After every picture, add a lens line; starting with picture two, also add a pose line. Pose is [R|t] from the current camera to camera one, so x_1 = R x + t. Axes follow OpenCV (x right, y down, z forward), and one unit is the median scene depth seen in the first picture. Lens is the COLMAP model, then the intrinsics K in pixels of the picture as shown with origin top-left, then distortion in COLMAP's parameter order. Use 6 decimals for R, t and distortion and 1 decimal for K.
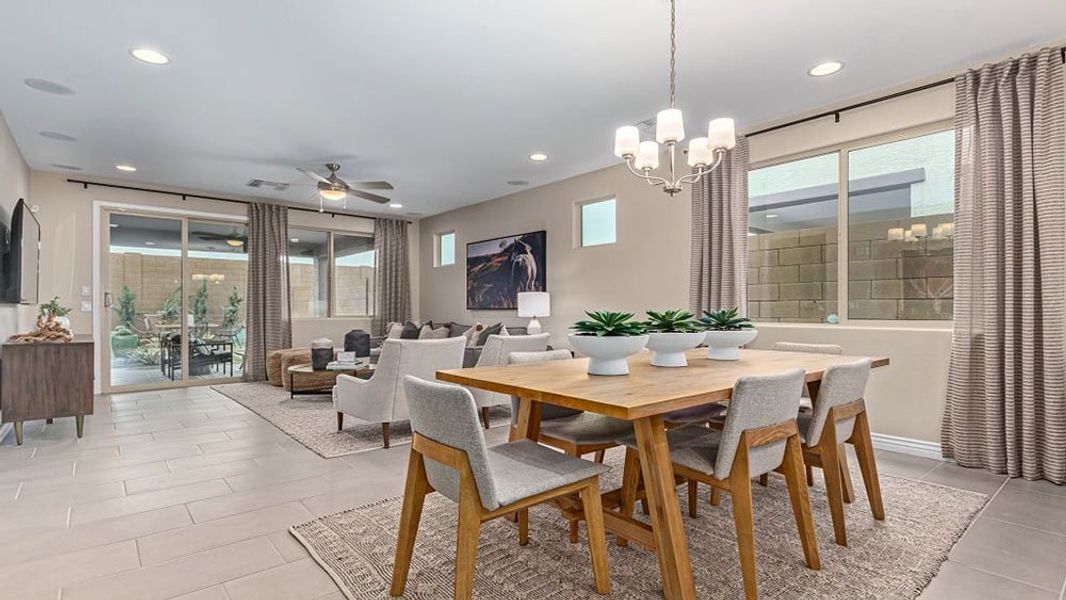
lens RADIAL K [[514.3, 0, 533.8], [0, 514.3, 301.9], [0, 0, 1]] dist [-0.011955, -0.000119]
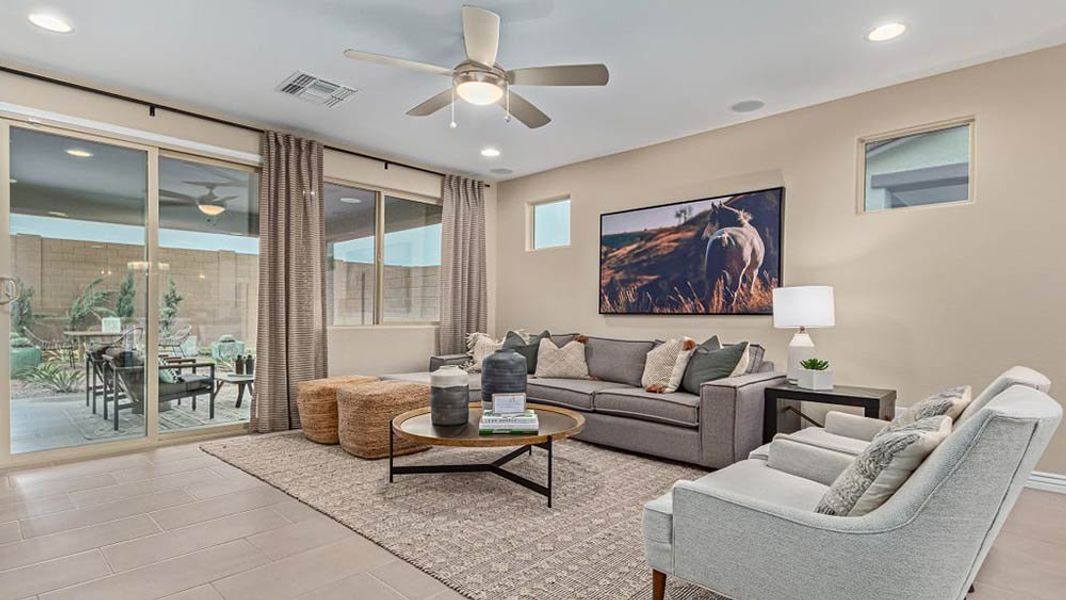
lens RADIAL K [[541.4, 0, 536.5], [0, 541.4, 310.3], [0, 0, 1]] dist [0.000186, 0.000647]
pose [[0.995353, 0.008461, 0.095920, -0.287205], [-0.009217, 0.999930, 0.007437, 0.005370], [-0.095850, -0.008286, 0.995361, 0.328422]]
